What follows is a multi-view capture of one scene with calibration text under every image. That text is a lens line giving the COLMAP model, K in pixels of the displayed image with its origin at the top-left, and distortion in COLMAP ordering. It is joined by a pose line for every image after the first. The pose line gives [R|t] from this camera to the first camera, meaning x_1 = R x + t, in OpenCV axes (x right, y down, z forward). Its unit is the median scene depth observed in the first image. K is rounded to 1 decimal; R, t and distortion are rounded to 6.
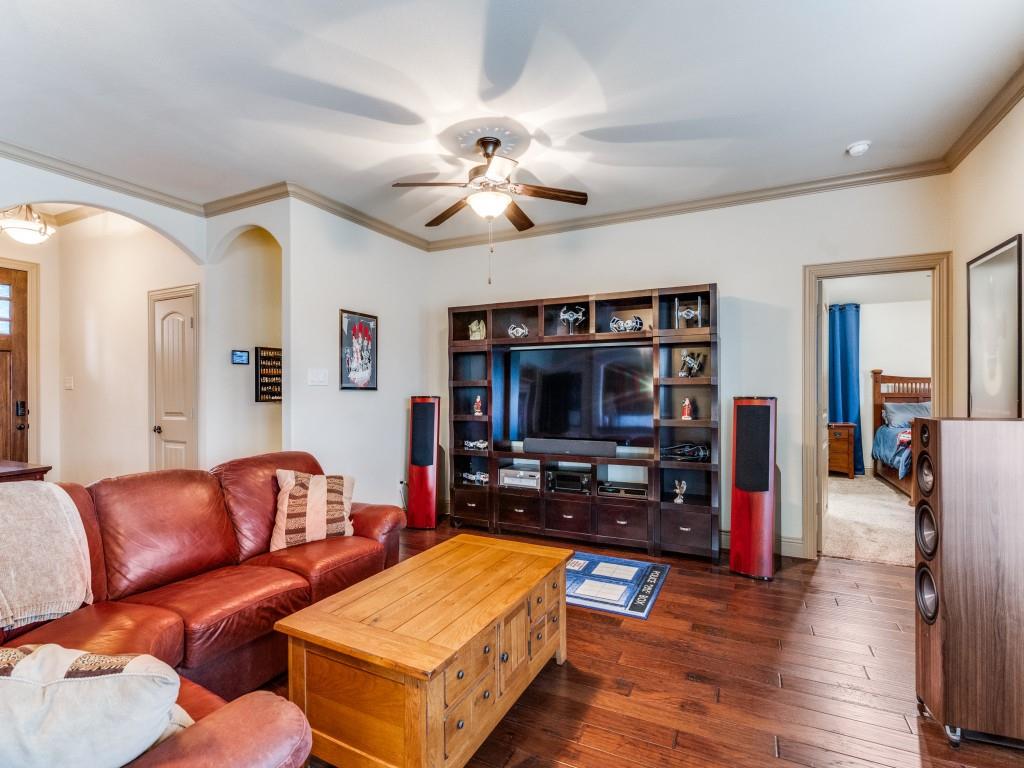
lens RADIAL K [[493.2, 0, 515.3], [0, 493.2, 383.3], [0, 0, 1]] dist [0.003959, 0.001654]
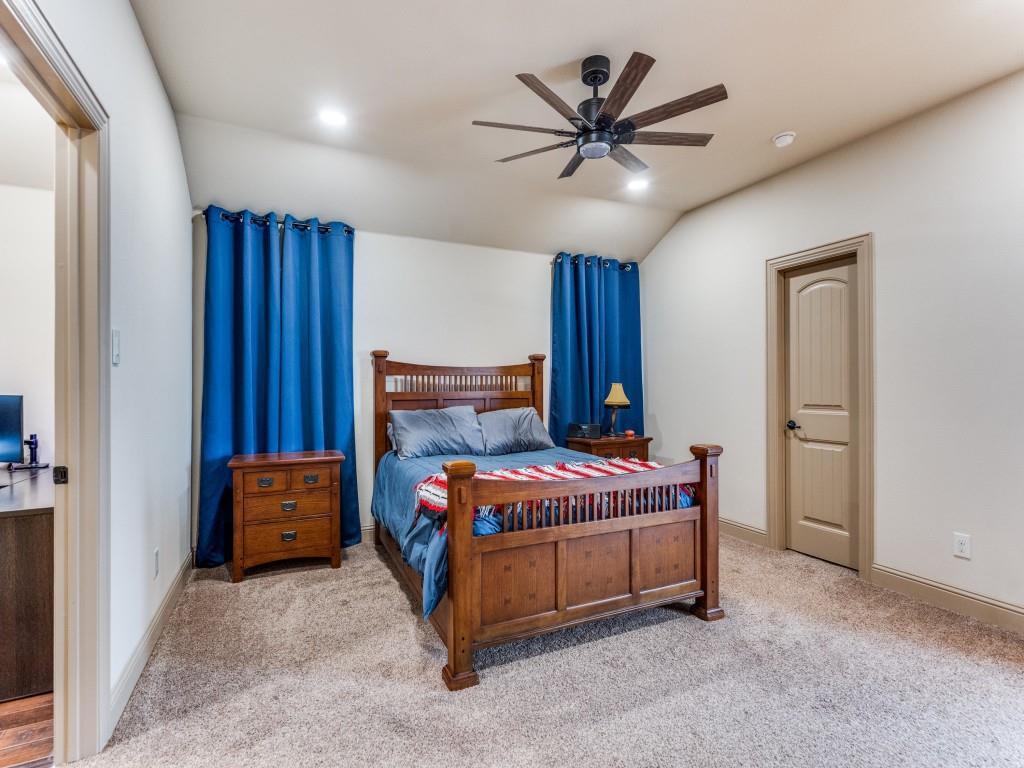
lens RADIAL K [[493.2, 0, 515.3], [0, 493.2, 383.3], [0, 0, 1]] dist [0.003959, 0.001654]
pose [[0.623979, -0.000617, 0.781441, 0.398040], [-0.006524, 0.999961, 0.005999, 0.004713], [-0.781414, -0.008841, 0.623950, 0.542039]]
